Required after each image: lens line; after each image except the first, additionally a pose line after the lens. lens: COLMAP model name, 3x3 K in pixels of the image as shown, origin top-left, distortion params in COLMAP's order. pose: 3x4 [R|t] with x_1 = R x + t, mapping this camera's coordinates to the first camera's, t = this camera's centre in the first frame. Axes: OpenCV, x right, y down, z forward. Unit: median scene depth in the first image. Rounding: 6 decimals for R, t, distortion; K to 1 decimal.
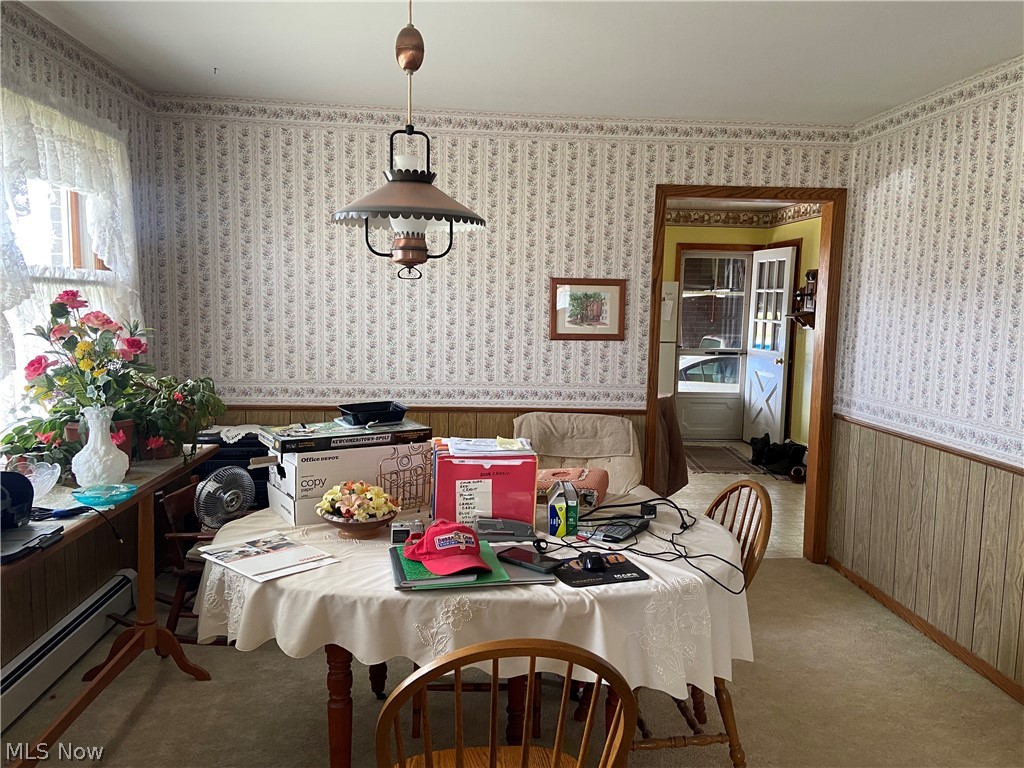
lens RADIAL K [[773.2, 0, 511.3], [0, 773.2, 370.0], [0, 0, 1]] dist [0.124105, -0.159446]
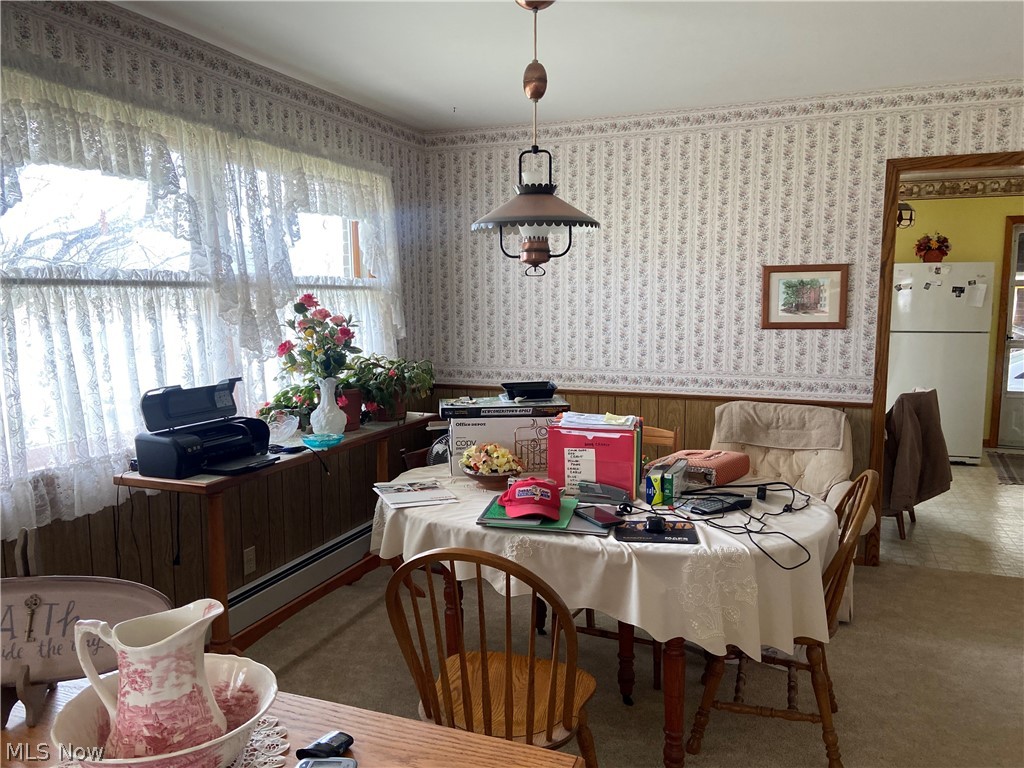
lens RADIAL K [[779.4, 0, 503.4], [0, 779.4, 379.4], [0, 0, 1]] dist [0.118531, -0.154875]
pose [[0.894140, 0.022282, -0.447232, 0.360568], [-0.014193, 0.999670, 0.021430, 0.015190], [0.447562, -0.012814, 0.894161, -0.086848]]
